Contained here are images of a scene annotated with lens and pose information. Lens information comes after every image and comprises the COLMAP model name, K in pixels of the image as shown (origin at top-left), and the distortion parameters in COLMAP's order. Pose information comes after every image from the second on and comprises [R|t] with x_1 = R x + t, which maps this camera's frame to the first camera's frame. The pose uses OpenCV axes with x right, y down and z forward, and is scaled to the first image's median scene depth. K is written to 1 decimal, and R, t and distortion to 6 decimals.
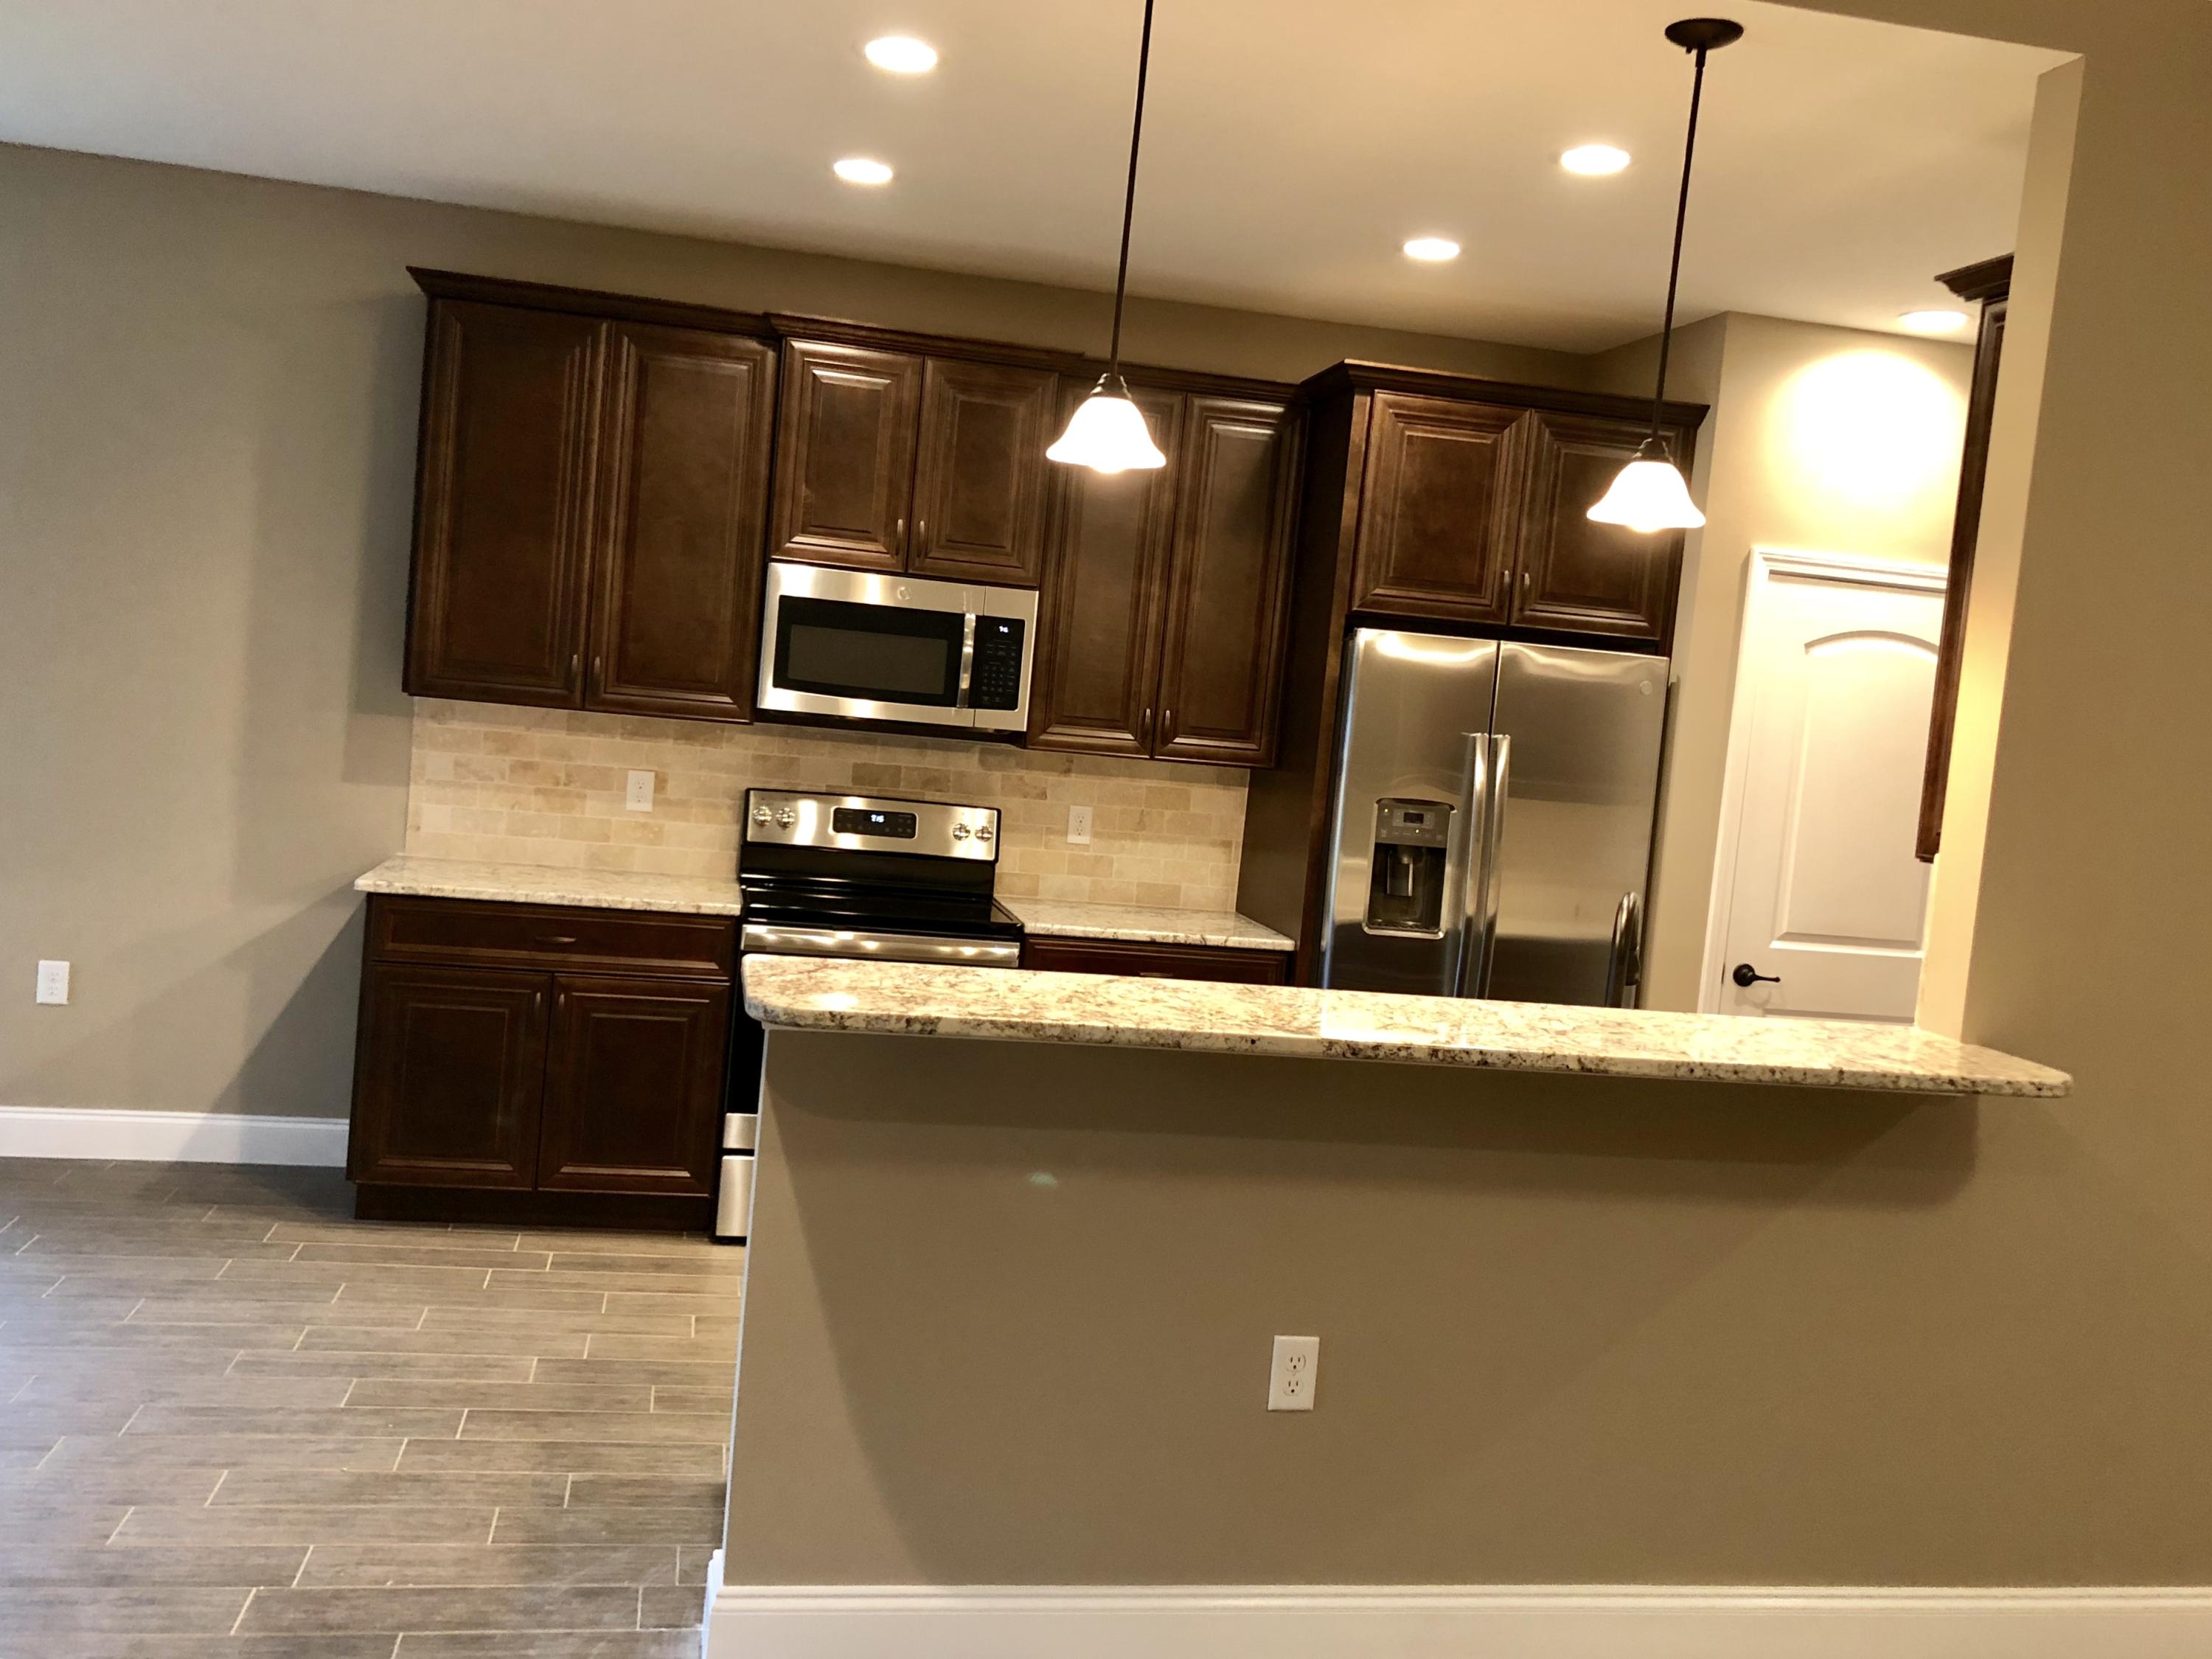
lens RADIAL K [[1864.4, 0, 1108.3], [0, 1864.4, 836.4], [0, 0, 1]] dist [0.037287, -0.027240]
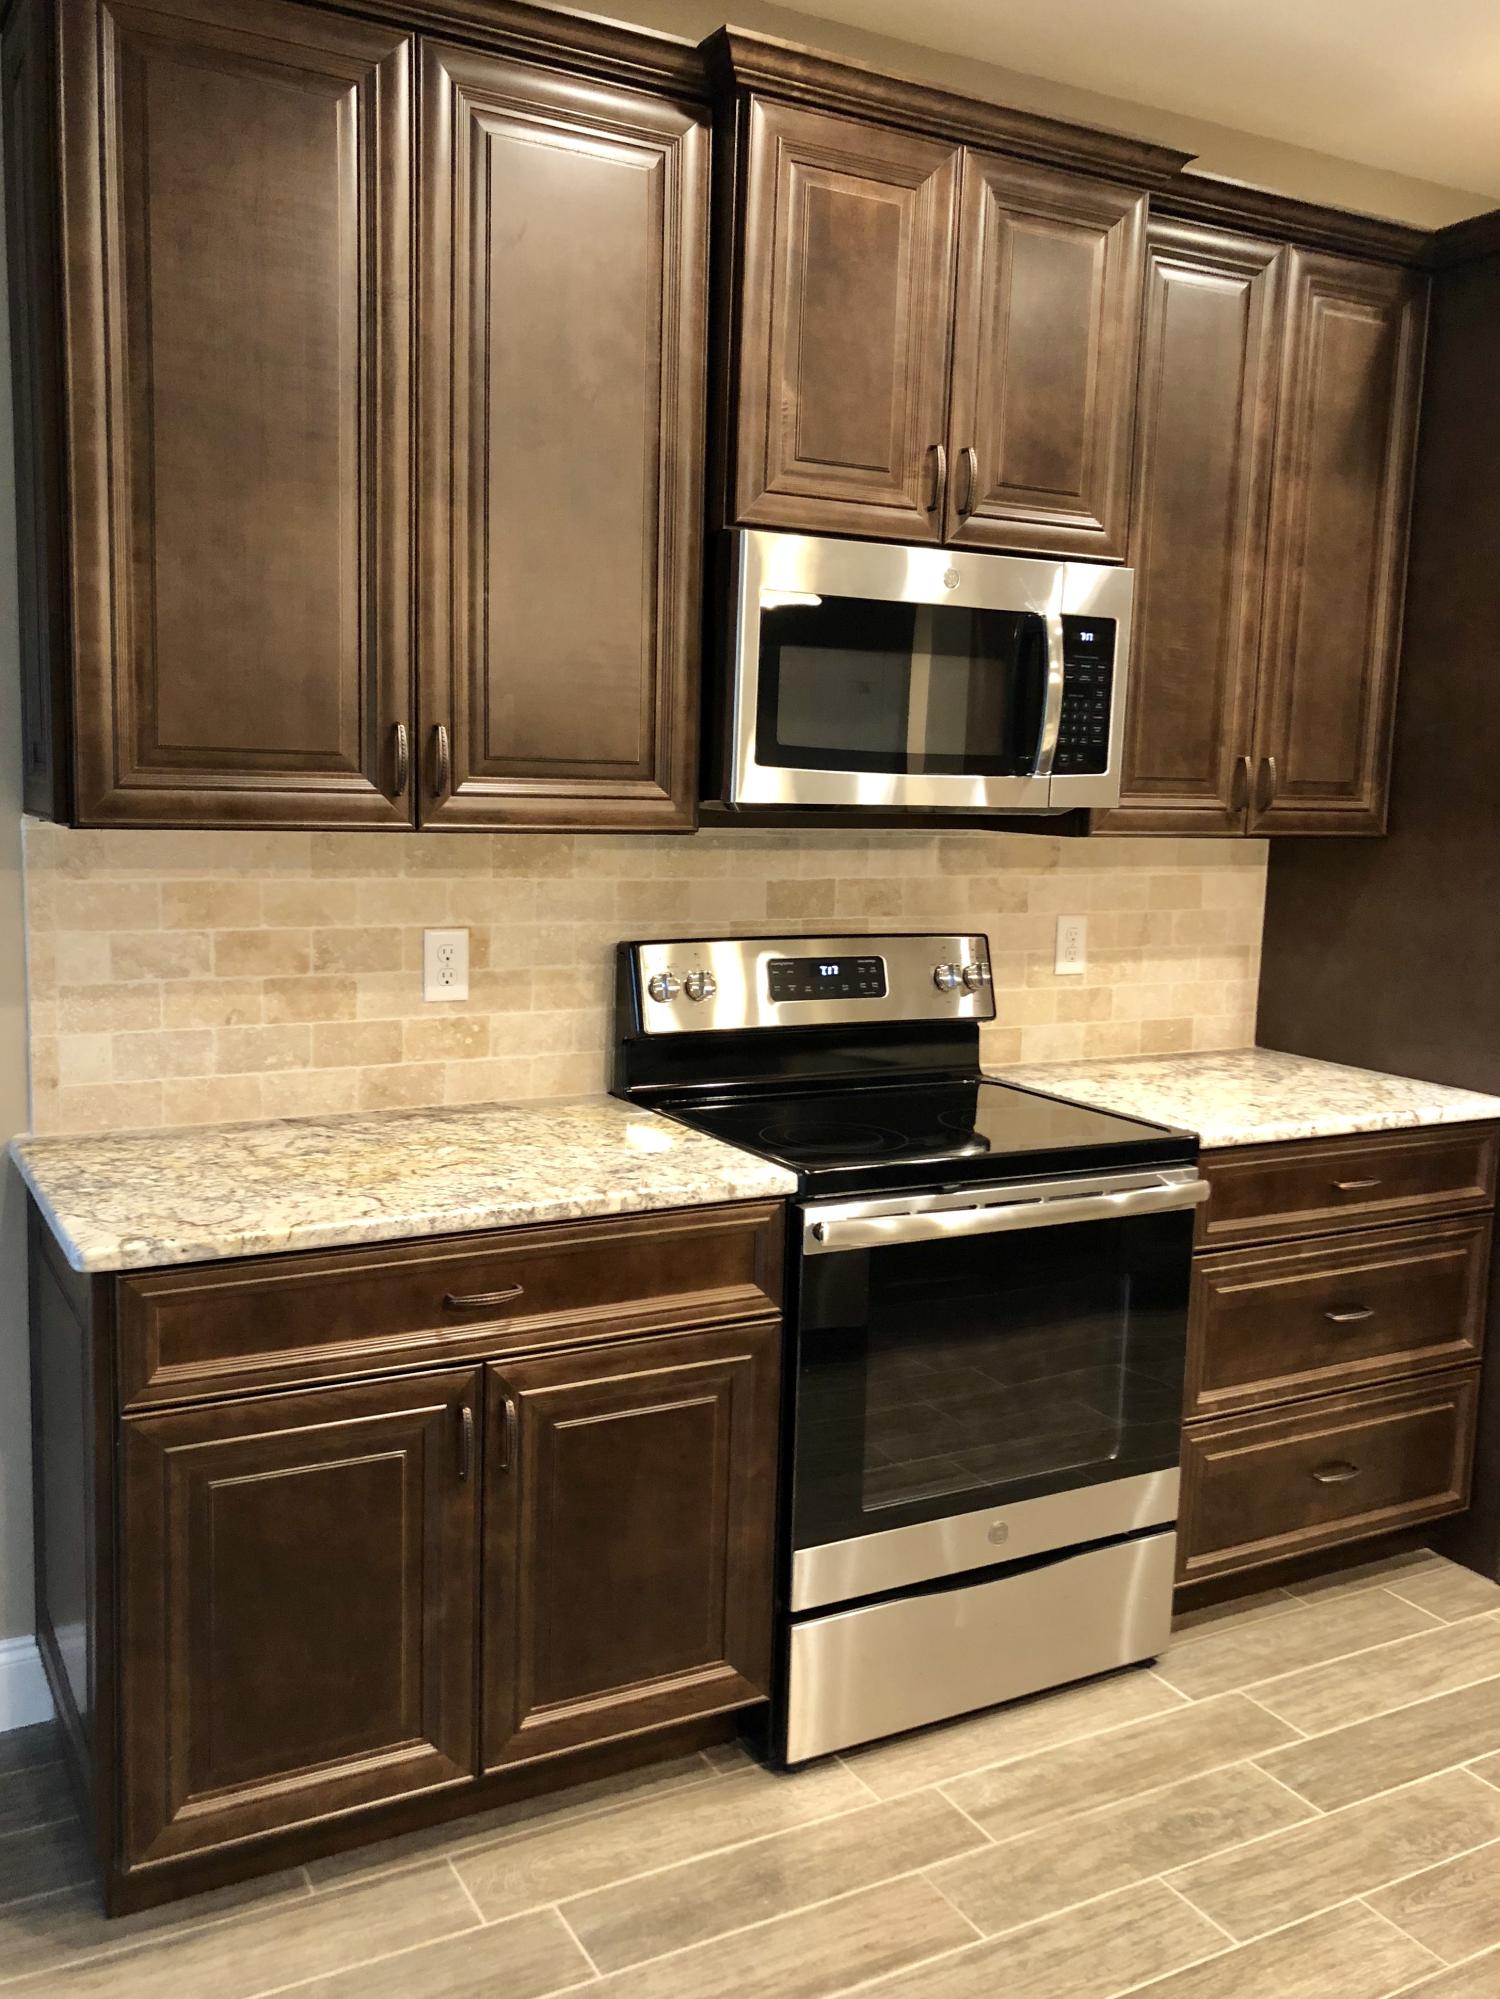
lens RADIAL K [[1684.9, 0, 742.4], [0, 1684.9, 993.6], [0, 0, 1]] dist [0.037287, -0.027240]
pose [[0.955617, -0.102851, 0.276075, -0.309042], [0.083180, 0.993149, 0.082071, -0.050477], [-0.282625, -0.055465, 0.957626, 0.493369]]
